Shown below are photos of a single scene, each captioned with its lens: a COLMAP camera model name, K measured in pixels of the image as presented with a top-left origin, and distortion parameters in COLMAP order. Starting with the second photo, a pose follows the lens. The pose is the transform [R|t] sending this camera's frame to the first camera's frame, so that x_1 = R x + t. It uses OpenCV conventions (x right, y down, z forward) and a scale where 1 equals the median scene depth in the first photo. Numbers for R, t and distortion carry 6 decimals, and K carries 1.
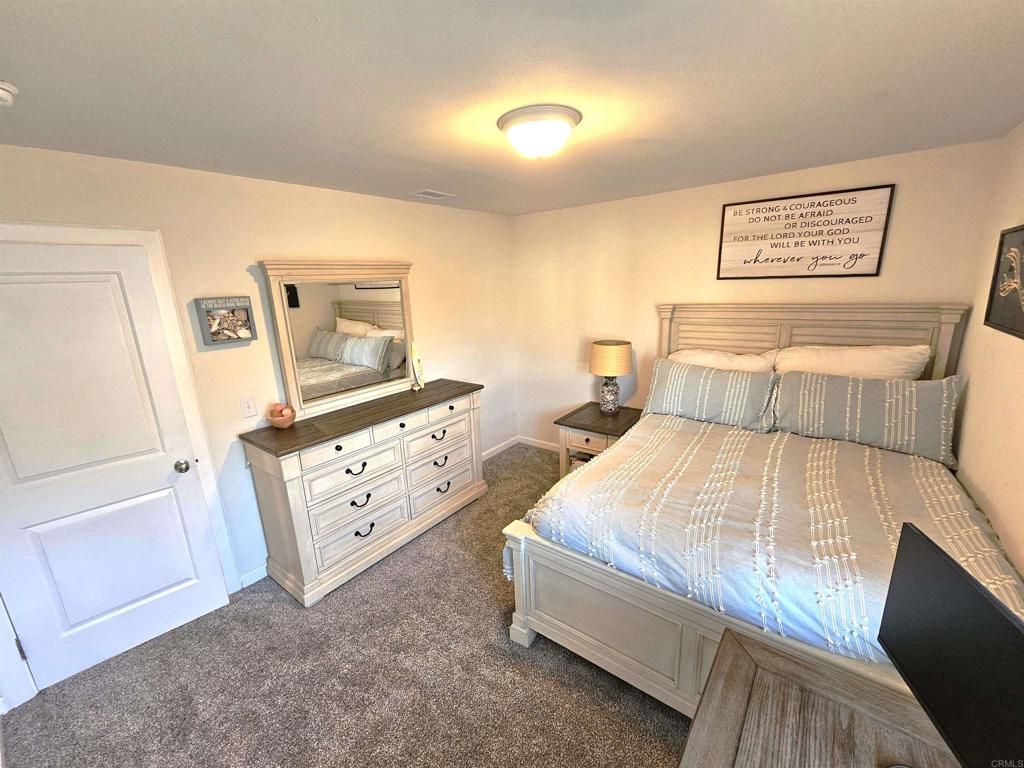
lens RADIAL K [[418.7, 0, 510.3], [0, 418.7, 383.6], [0, 0, 1]] dist [-0.003528, 0.002725]
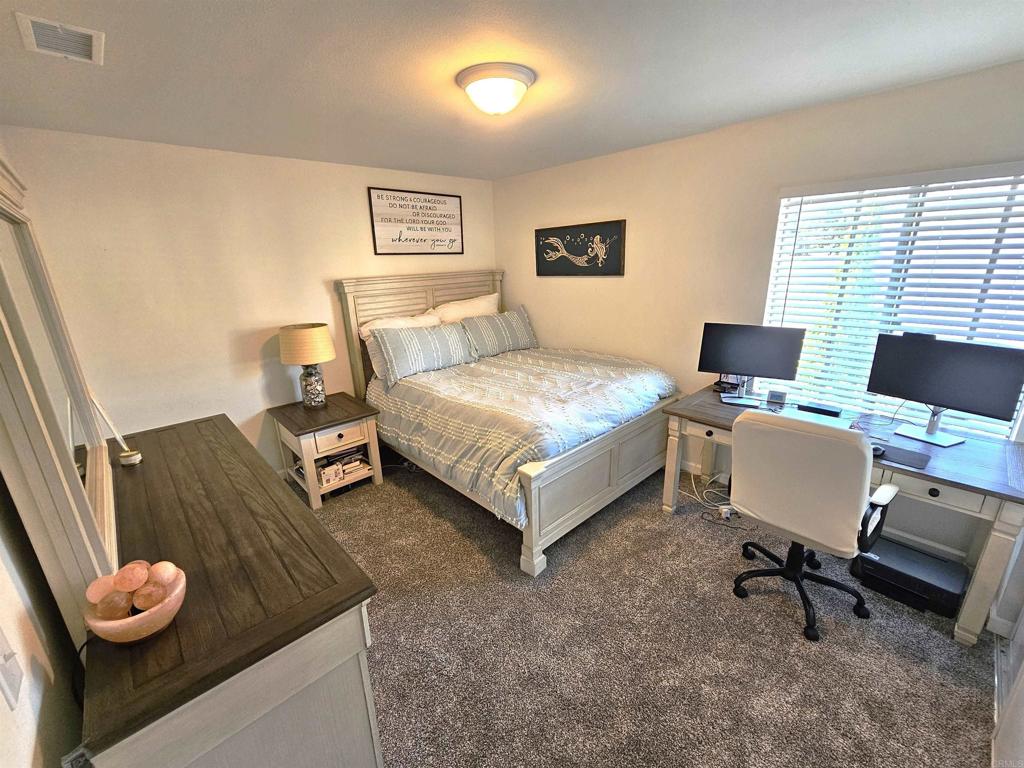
lens RADIAL K [[418.7, 0, 510.9], [0, 418.7, 383.6], [0, 0, 1]] dist [-0.003528, 0.002725]
pose [[0.165540, -0.255252, 0.952598, -0.682131], [0.255682, 0.944006, 0.208518, -0.072075], [-0.952483, 0.209044, 0.221534, 0.538822]]
